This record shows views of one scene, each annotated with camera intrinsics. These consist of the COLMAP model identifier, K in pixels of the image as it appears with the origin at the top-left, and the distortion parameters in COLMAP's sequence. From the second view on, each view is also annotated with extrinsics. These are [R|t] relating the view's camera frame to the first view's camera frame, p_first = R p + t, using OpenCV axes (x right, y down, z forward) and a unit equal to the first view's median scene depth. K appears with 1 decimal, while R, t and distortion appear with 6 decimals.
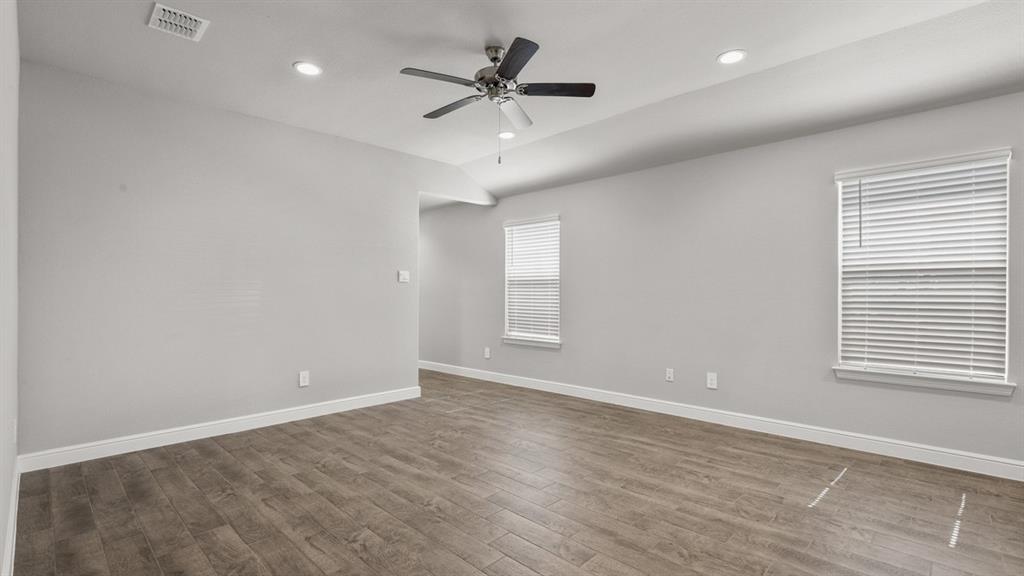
lens RADIAL K [[468.8, 0, 512.8], [0, 468.8, 289.7], [0, 0, 1]] dist [0.000943, -0.000322]
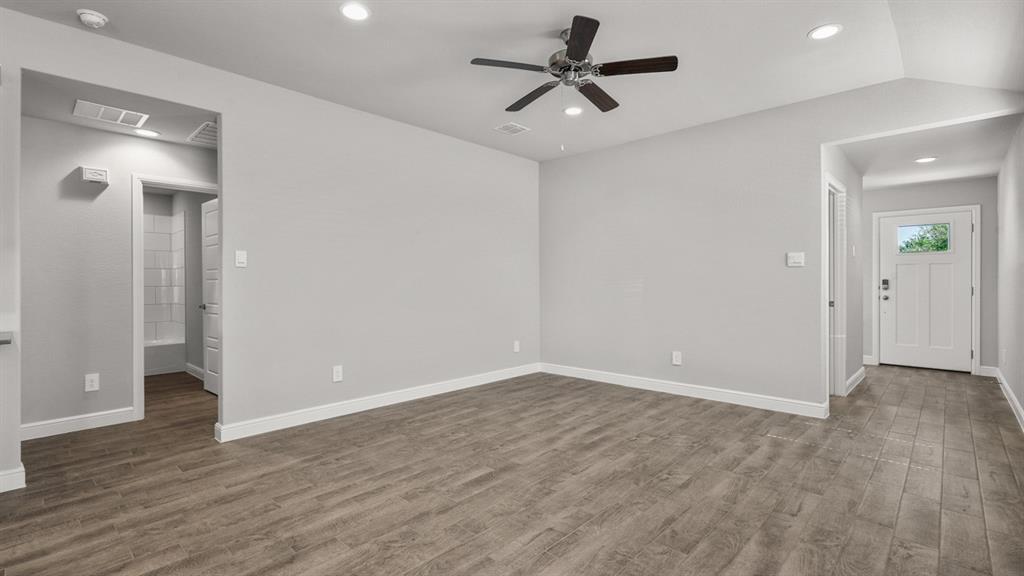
lens RADIAL K [[468.8, 0, 512.8], [0, 468.8, 289.7], [0, 0, 1]] dist [0.000943, -0.000322]
pose [[0.019061, 0.020557, -0.999607, 0.819209], [0.013028, 0.999699, 0.020807, -0.000039], [0.999733, -0.013419, 0.018787, 0.746048]]
